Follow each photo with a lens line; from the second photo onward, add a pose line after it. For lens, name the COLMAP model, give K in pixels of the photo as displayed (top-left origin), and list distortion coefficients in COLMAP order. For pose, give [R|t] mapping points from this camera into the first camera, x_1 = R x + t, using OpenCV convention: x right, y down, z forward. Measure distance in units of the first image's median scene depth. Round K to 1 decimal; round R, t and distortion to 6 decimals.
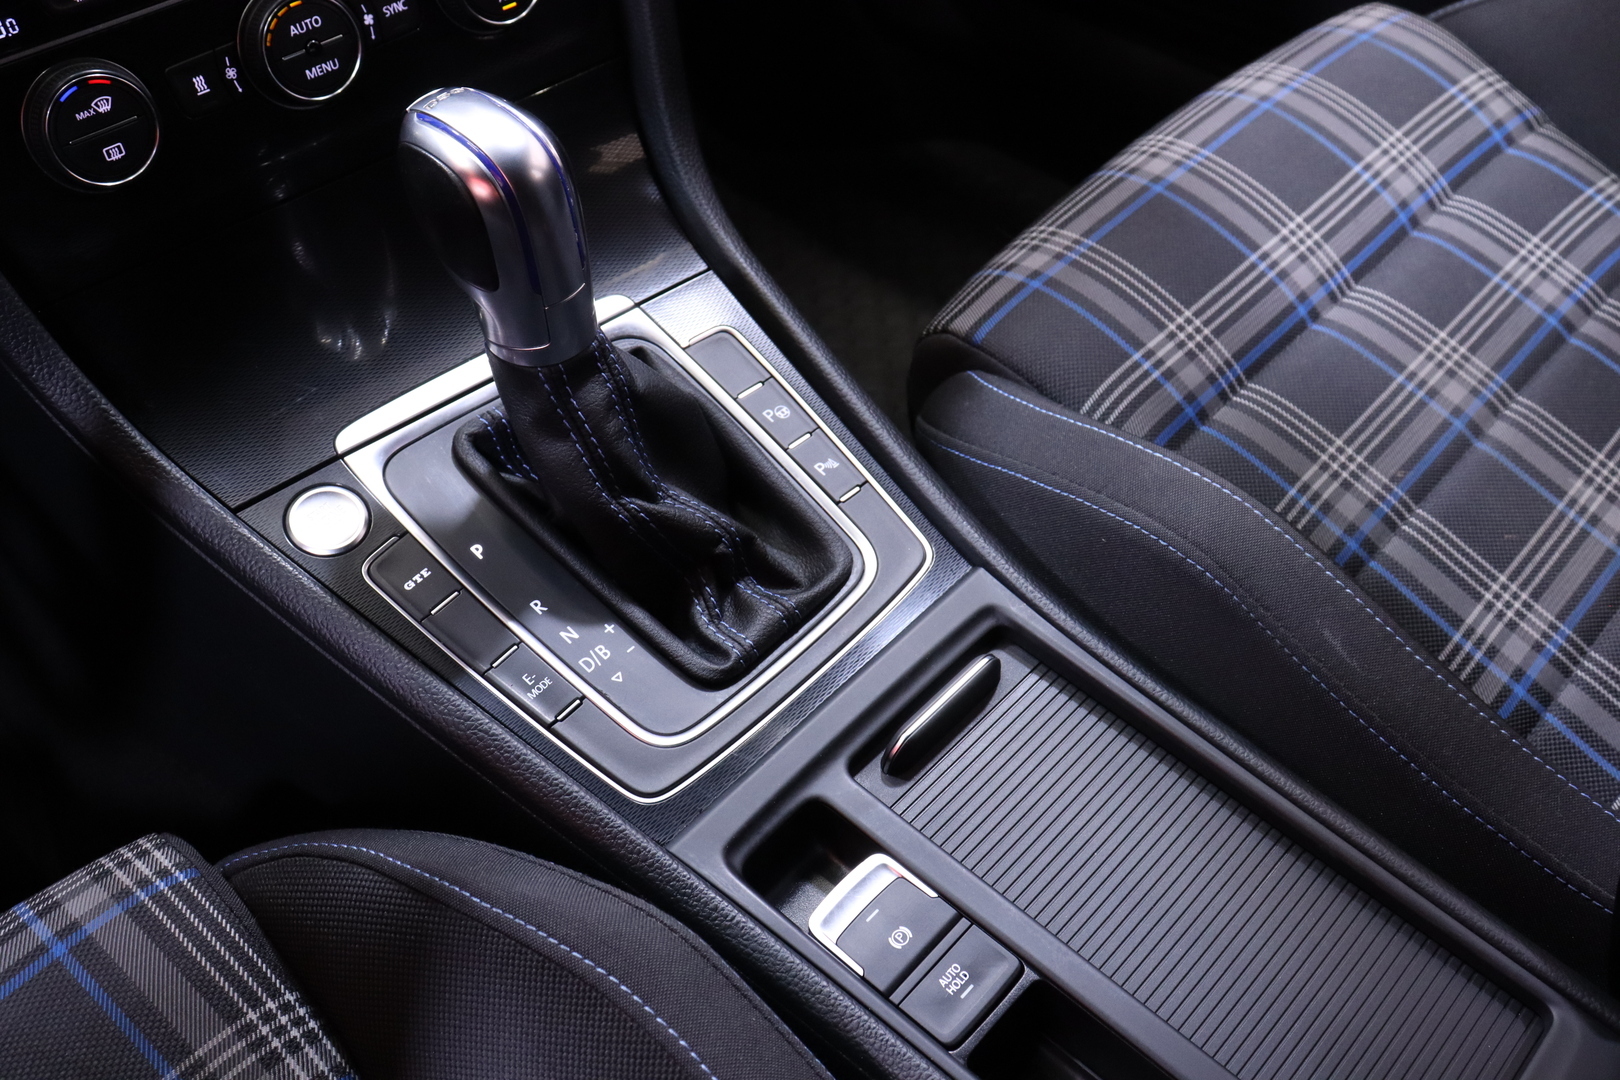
lens RADIAL K [[1632.8, 0, 798.3], [0, 1632.8, 504.6], [0, 0, 1]] dist [-0.036177, 0.000000]
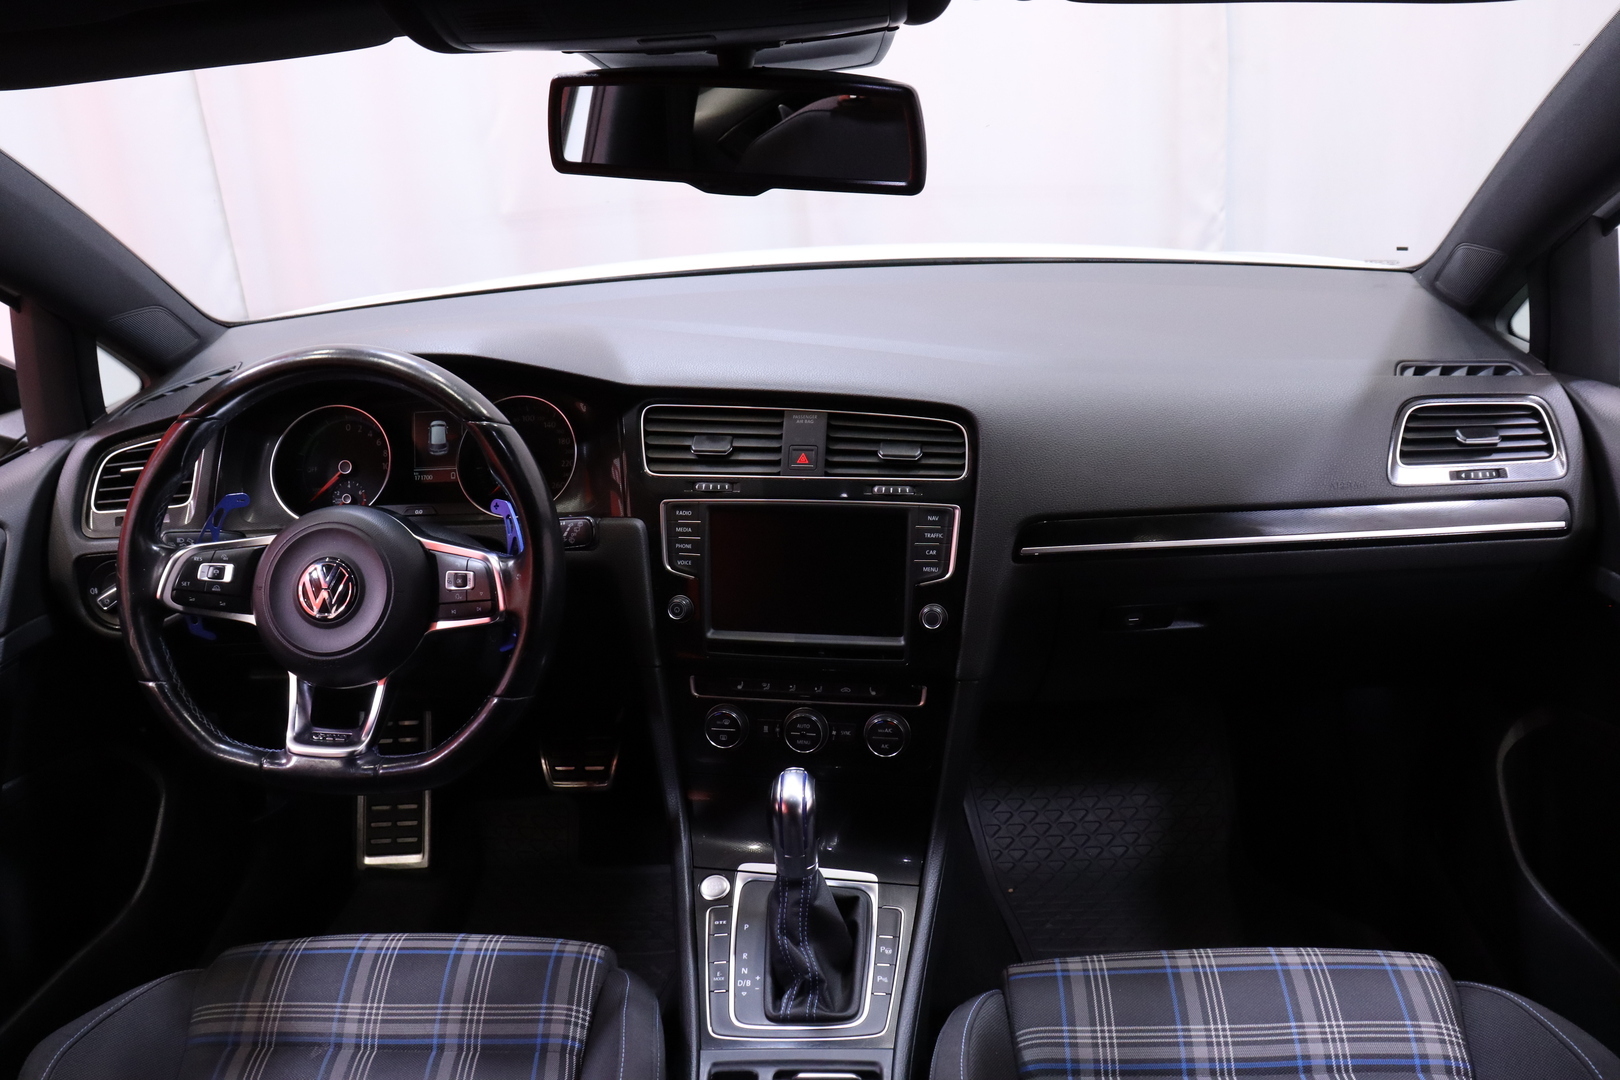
lens RADIAL K [[1314.5, 0, 798.0], [0, 1314.5, 537.9], [0, 0, 1]] dist [-0.156432, 0.099717]
pose [[0.631832, 0.302762, -0.713529, 1.118685], [-0.518569, 0.849306, -0.098820, -0.329592], [0.576086, 0.432452, 0.693621, -0.639123]]
